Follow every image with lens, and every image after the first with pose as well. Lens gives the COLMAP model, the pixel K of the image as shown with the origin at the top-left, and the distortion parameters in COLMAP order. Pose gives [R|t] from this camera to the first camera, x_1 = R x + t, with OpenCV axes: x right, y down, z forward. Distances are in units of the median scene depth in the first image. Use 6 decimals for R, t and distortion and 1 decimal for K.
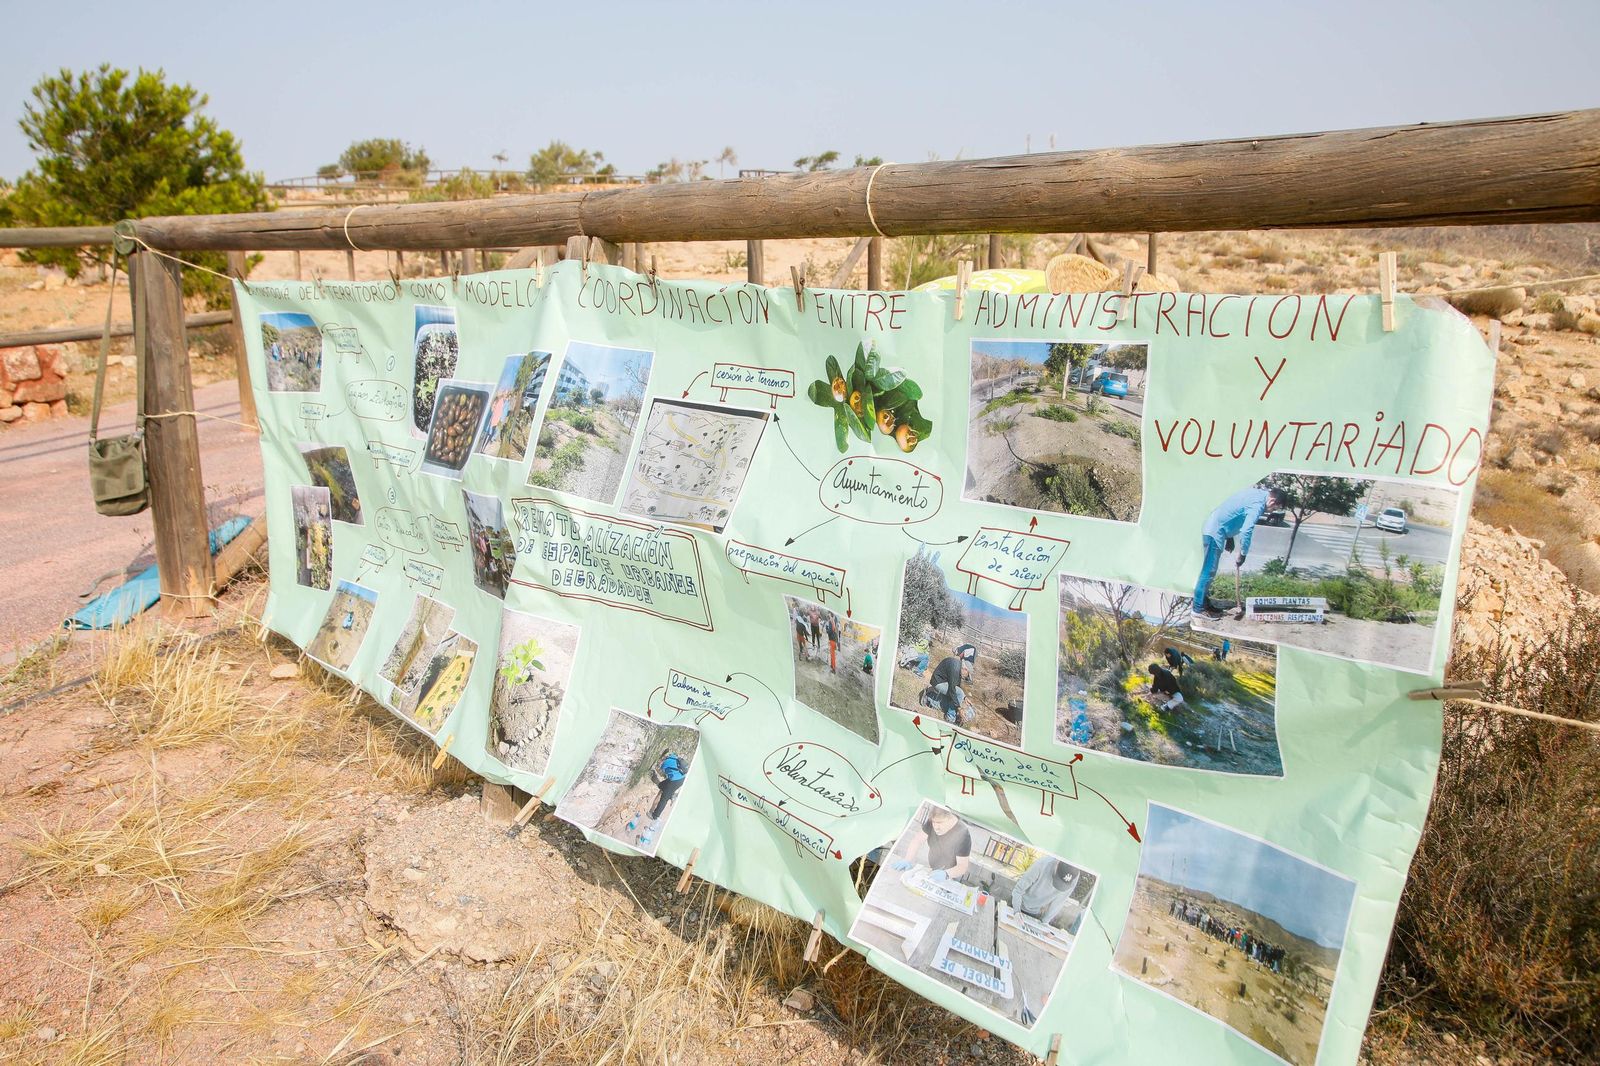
lens RADIAL K [[1144.3, 0, 833.9], [0, 1144.3, 555.4], [0, 0, 1]] dist [-0.086153, 0.040773]
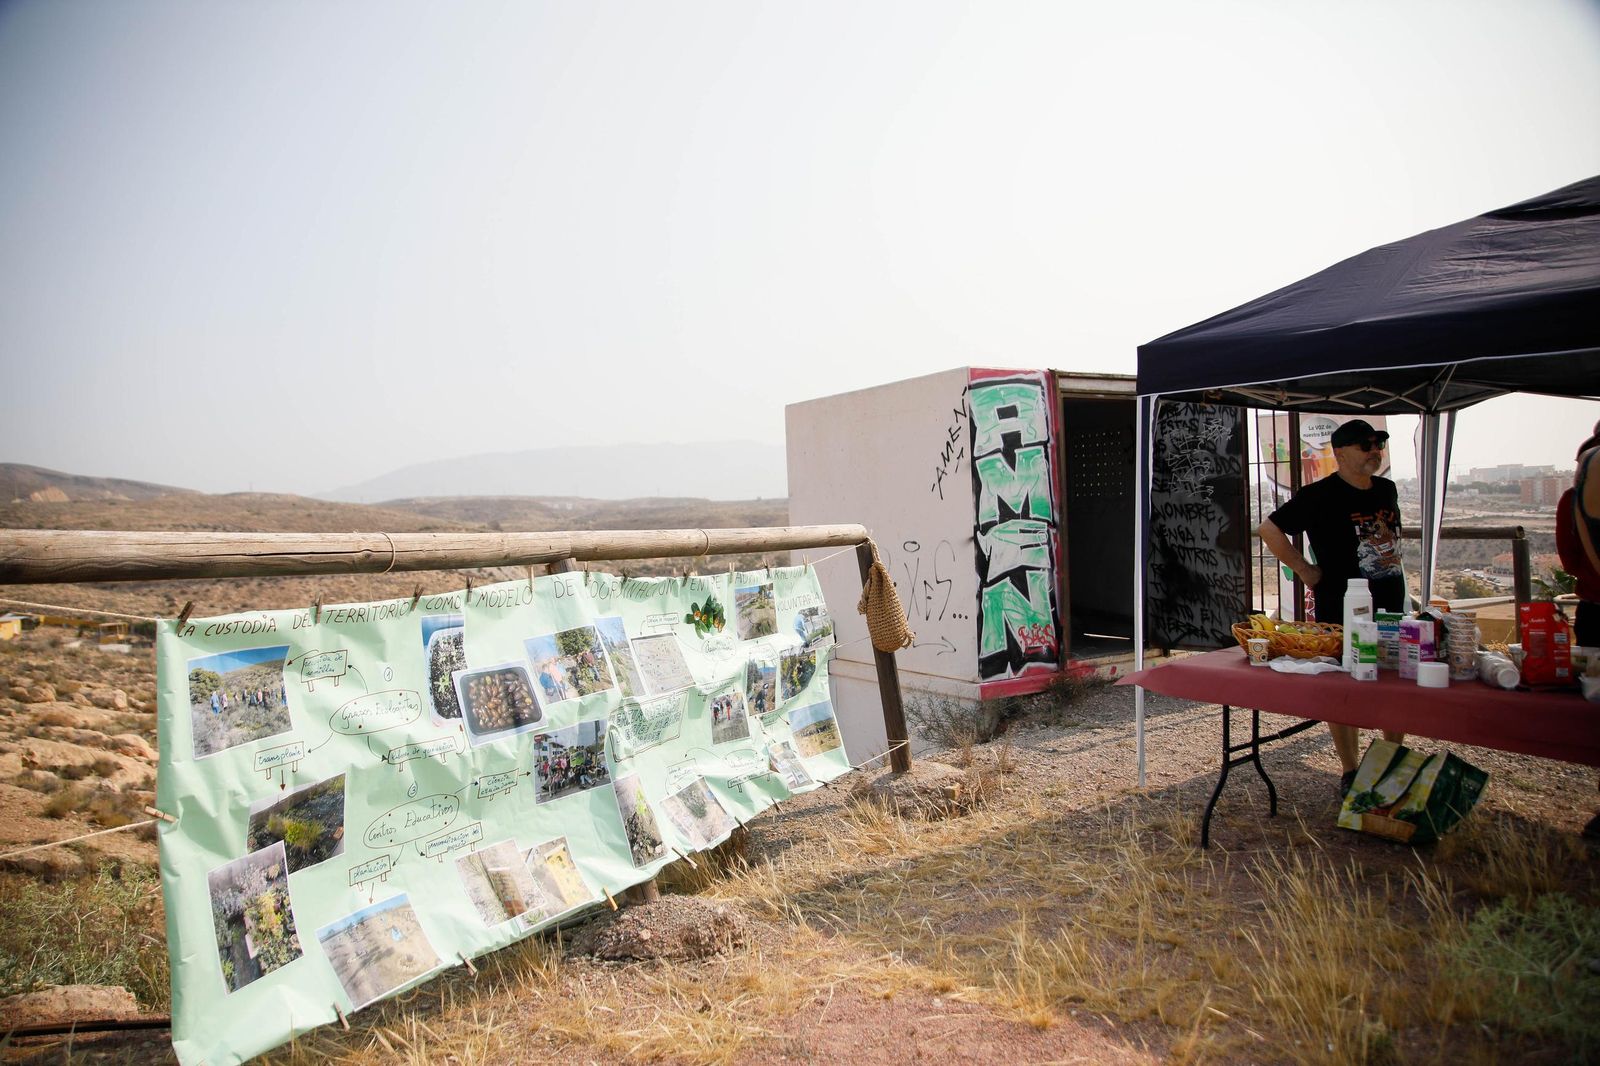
lens RADIAL K [[1102.9, 0, 833.4], [0, 1102.9, 553.2], [0, 0, 1]] dist [-0.060734, -0.000553]
pose [[-0.290072, -0.018513, 0.956826, -2.540261], [0.251890, 0.963082, 0.094998, -0.457446], [-0.923260, 0.268571, -0.274700, 1.429285]]
